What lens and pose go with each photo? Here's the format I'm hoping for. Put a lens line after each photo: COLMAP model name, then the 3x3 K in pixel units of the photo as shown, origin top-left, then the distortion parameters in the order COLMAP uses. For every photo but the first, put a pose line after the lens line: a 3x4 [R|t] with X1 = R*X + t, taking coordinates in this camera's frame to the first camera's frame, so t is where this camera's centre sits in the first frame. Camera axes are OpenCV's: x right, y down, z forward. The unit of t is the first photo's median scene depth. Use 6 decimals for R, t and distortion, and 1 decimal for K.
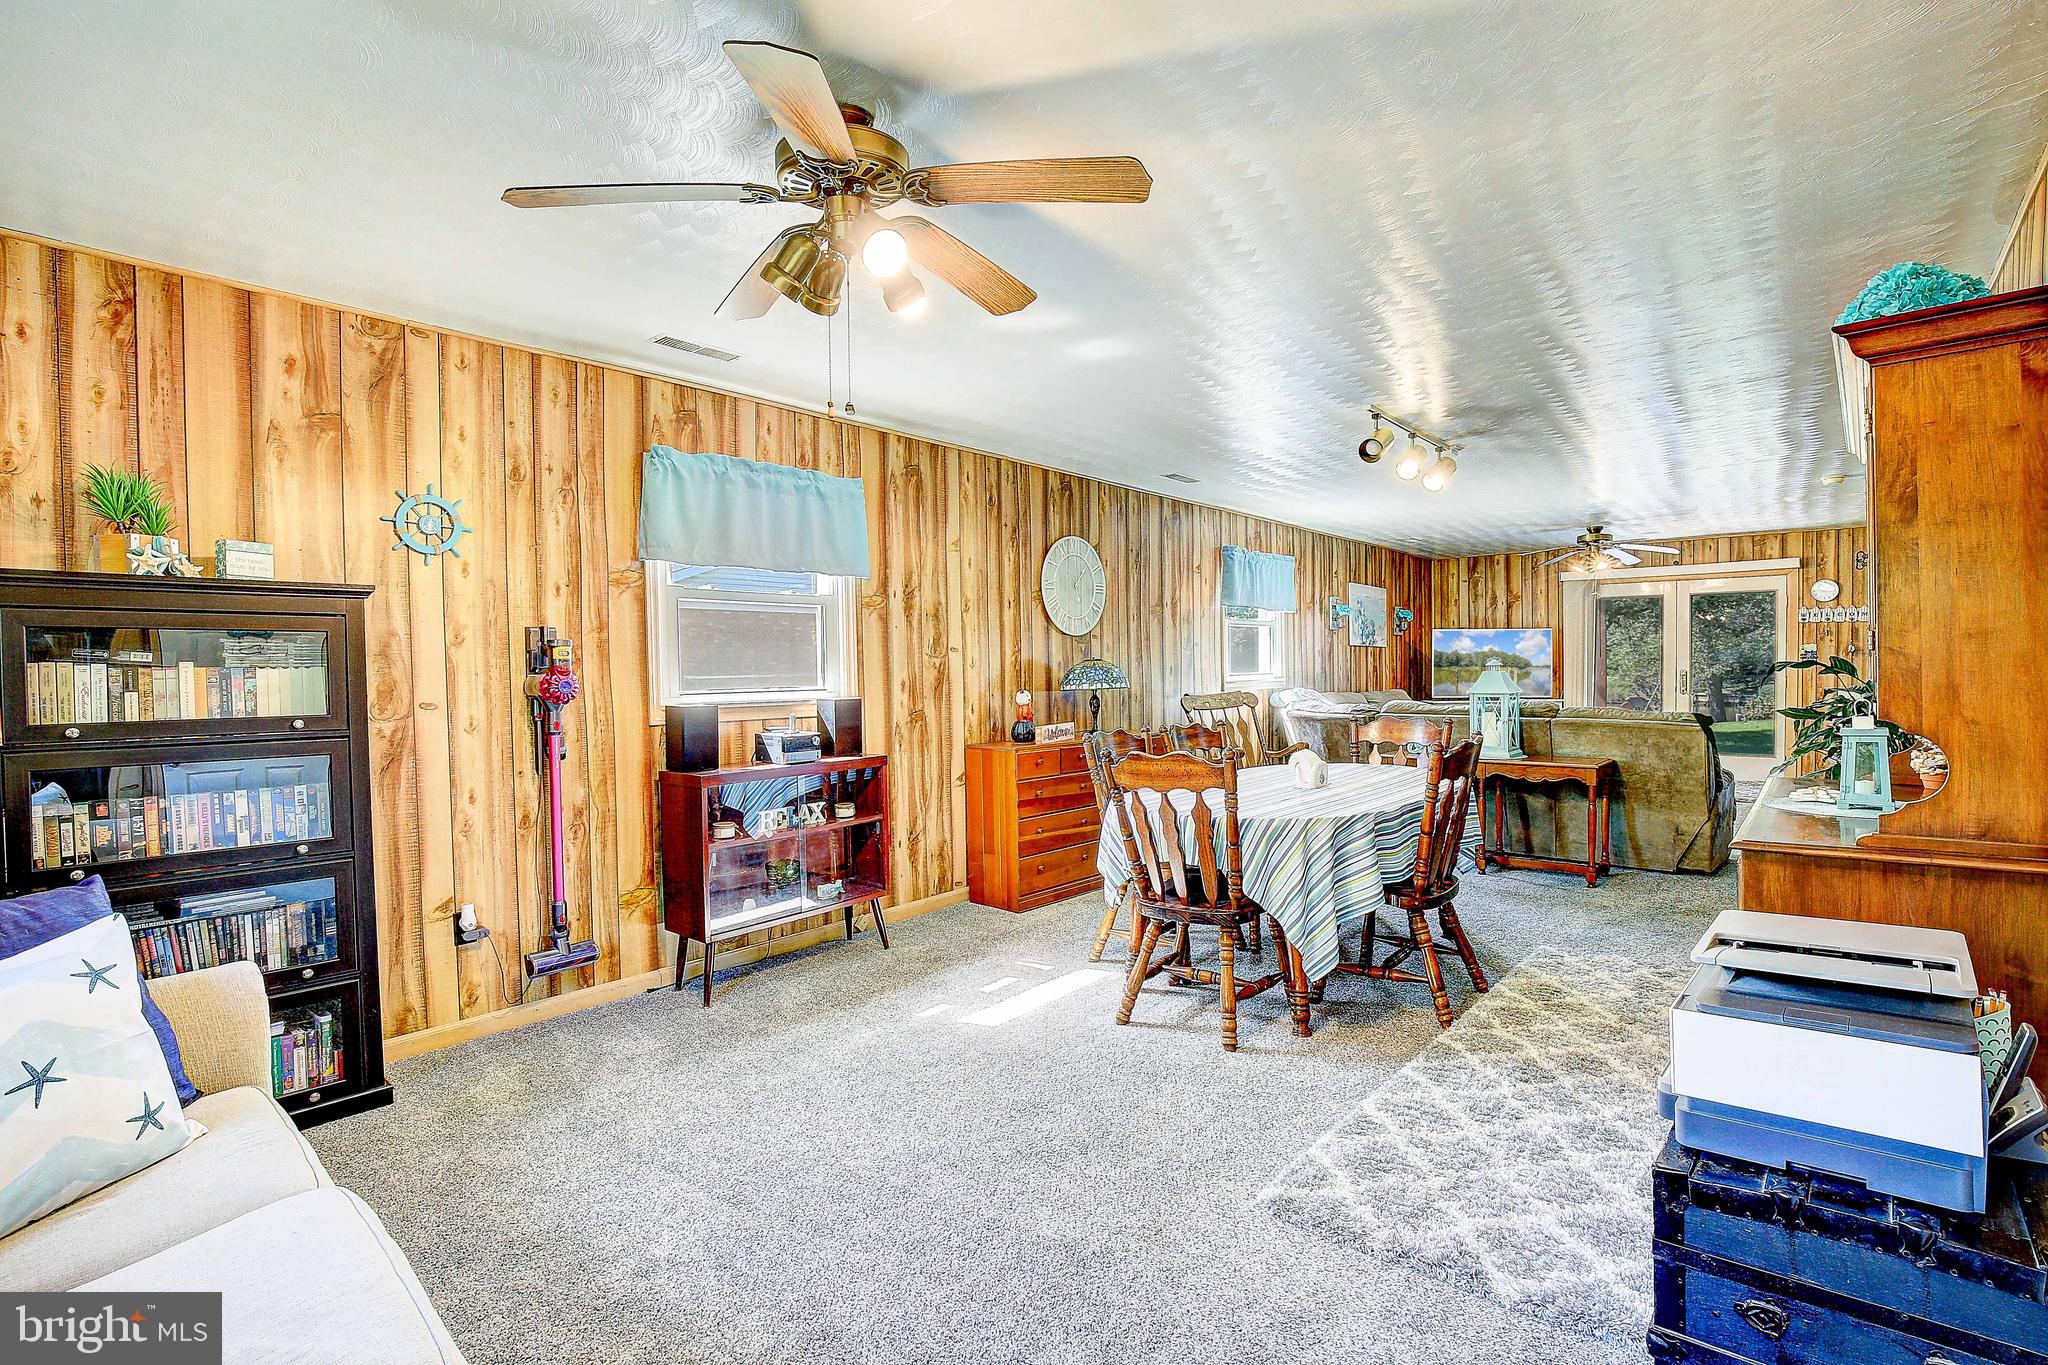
lens RADIAL K [[934.9, 0, 1054.8], [0, 934.9, 690.4], [0, 0, 1]] dist [-0.037506, 0.006932]
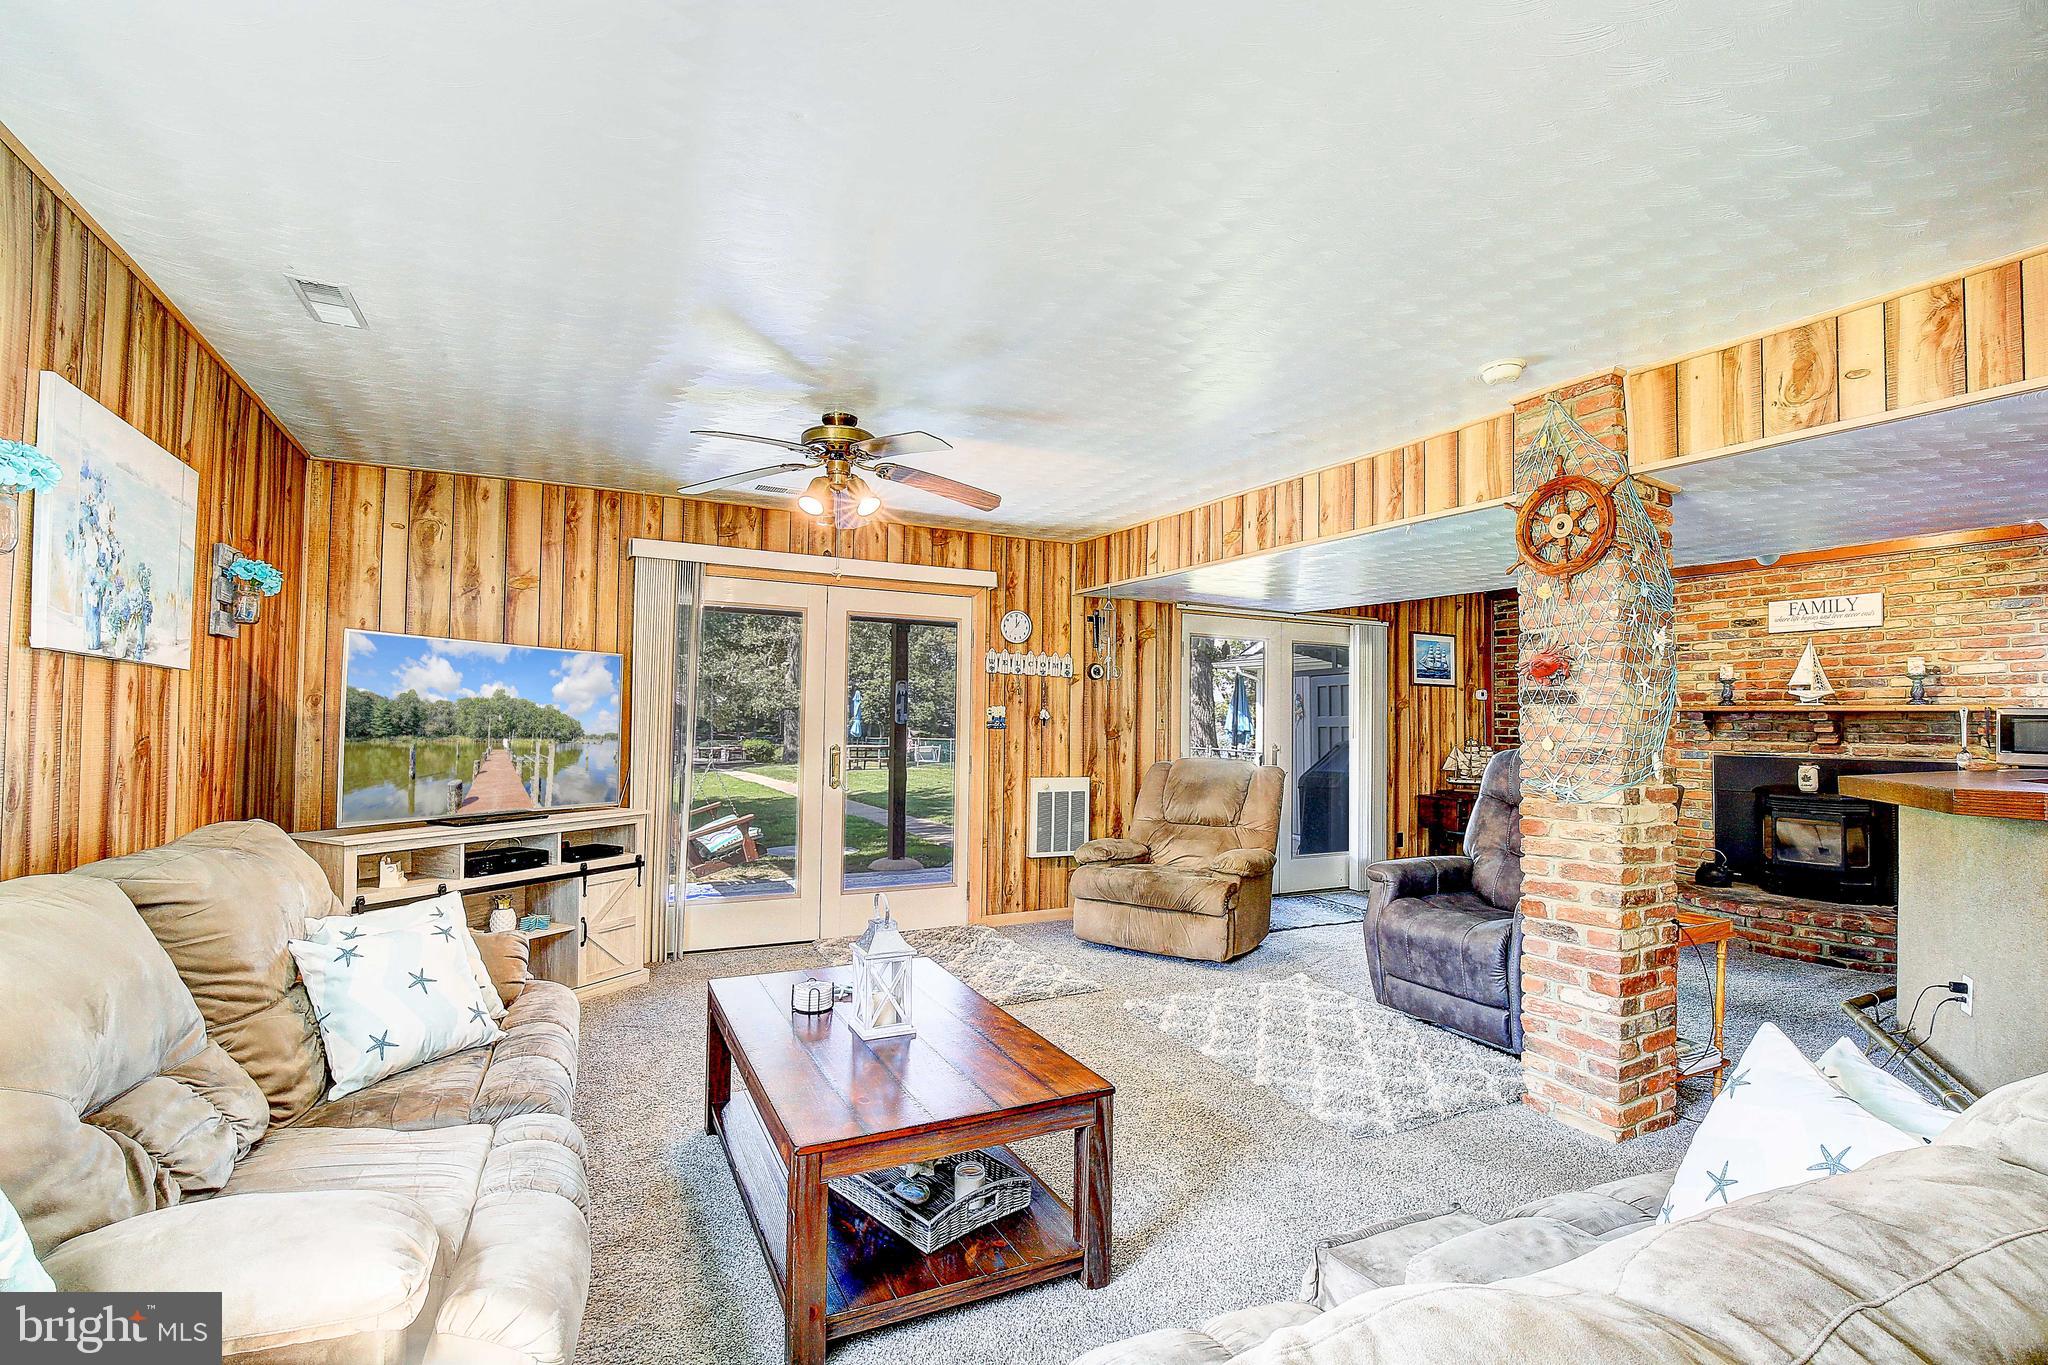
lens RADIAL K [[934.9, 0, 1031.7], [0, 934.9, 681.4], [0, 0, 1]] dist [-0.037506, 0.006932]
pose [[0.373173, 0.056516, 0.926039, 0.187510], [0.006353, 0.997964, -0.063466, -0.022648], [-0.927740, 0.029567, 0.372055, 0.639698]]
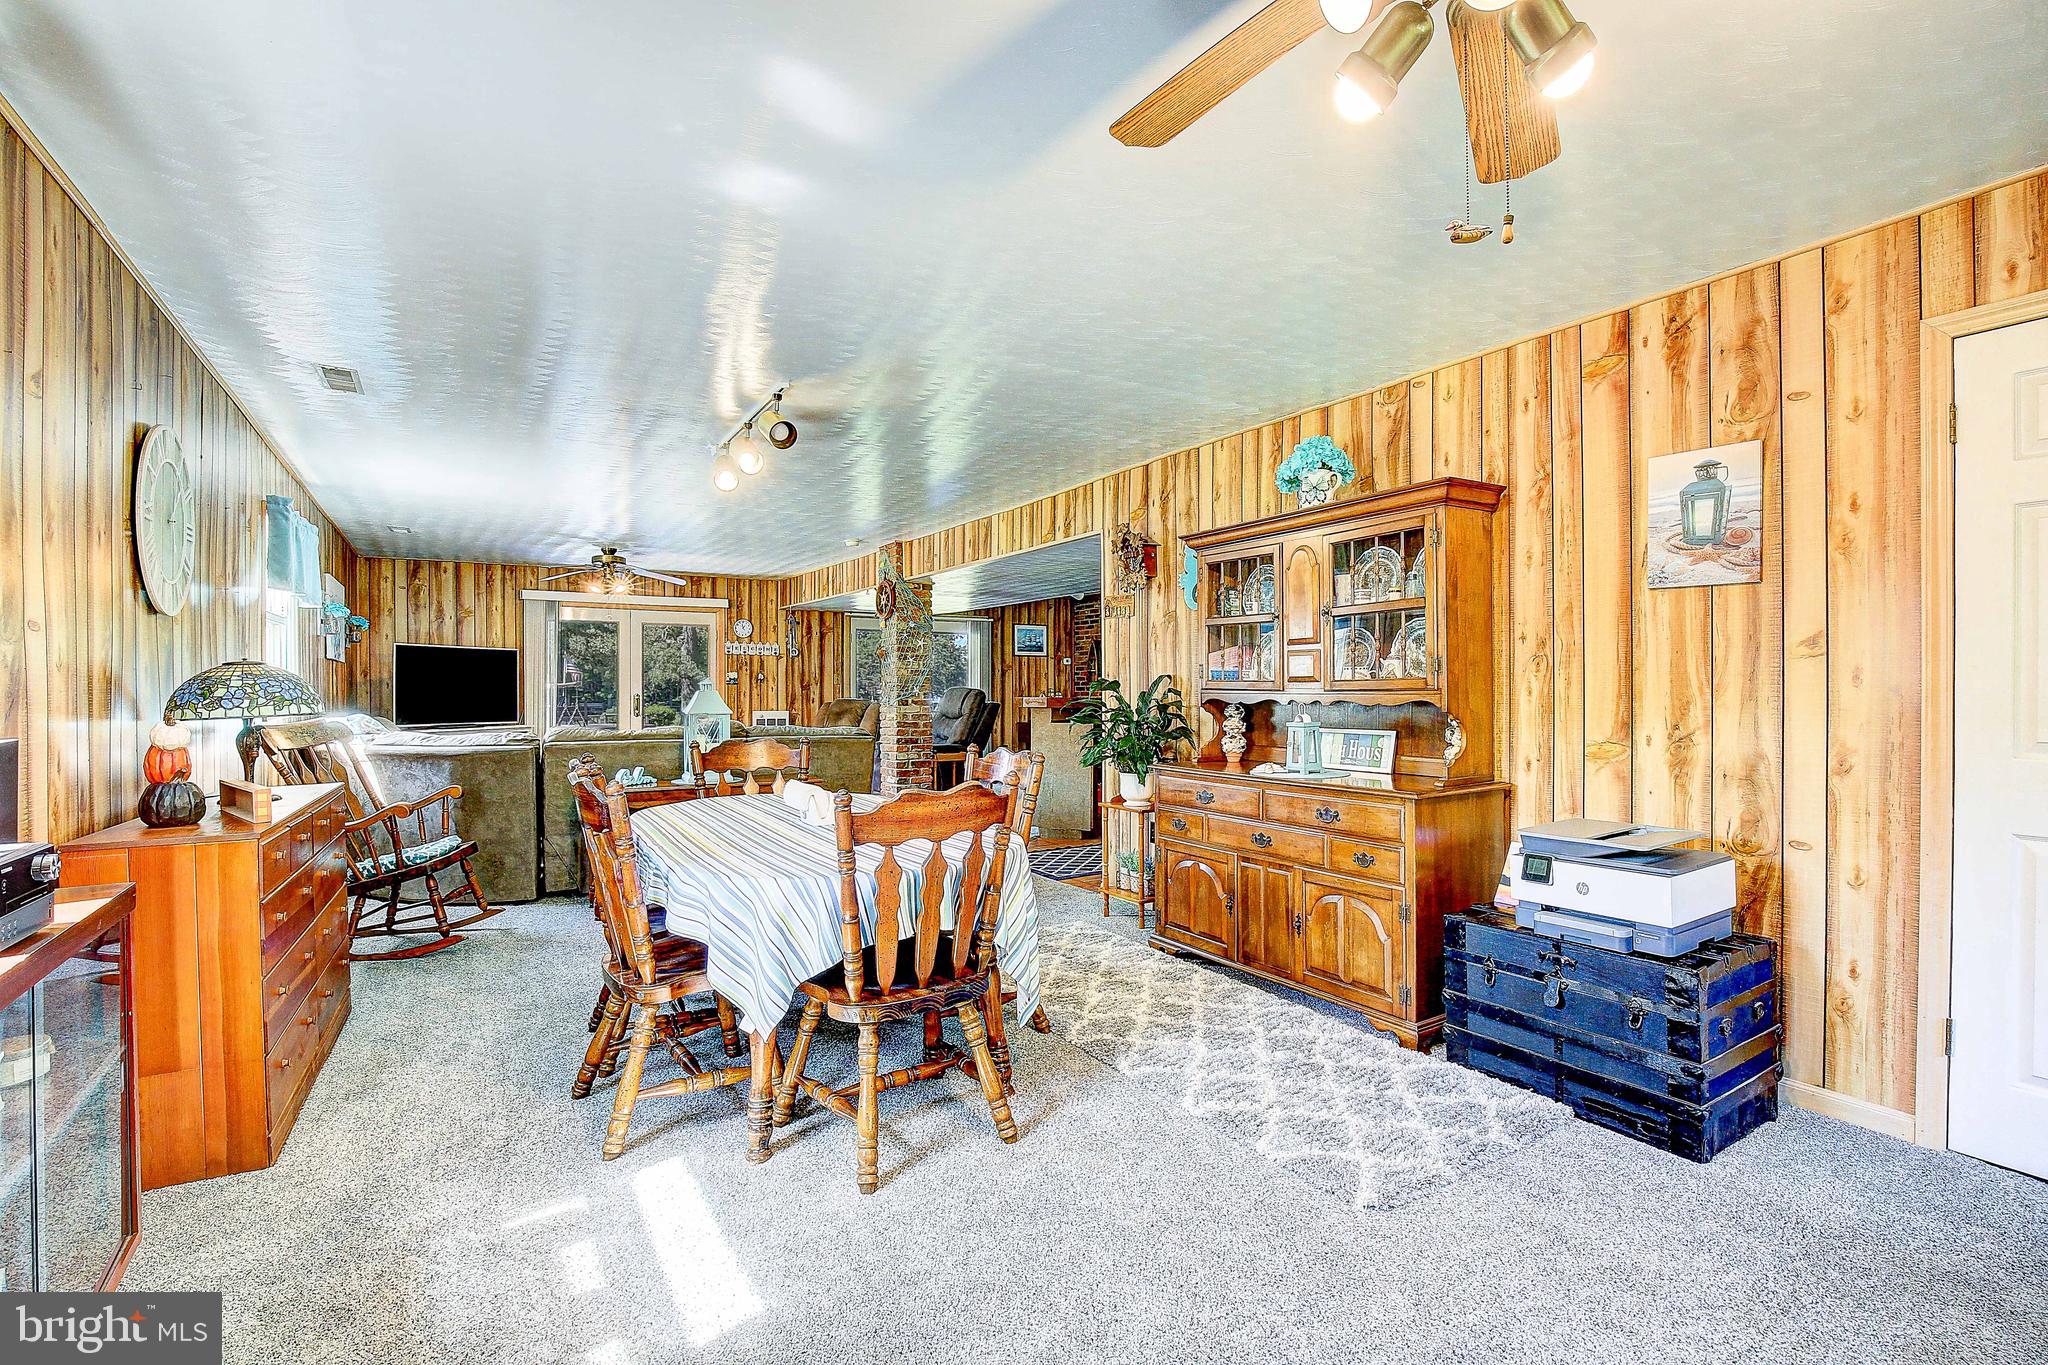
lens RADIAL K [[934.9, 0, 1025.3], [0, 934.9, 690.4], [0, 0, 1]] dist [-0.037506, 0.006932]
pose [[0.298590, 0.007006, 0.954356, -0.195924], [0.021606, 0.999667, -0.014099, -0.001298], [-0.954137, 0.024829, 0.298339, 0.238810]]
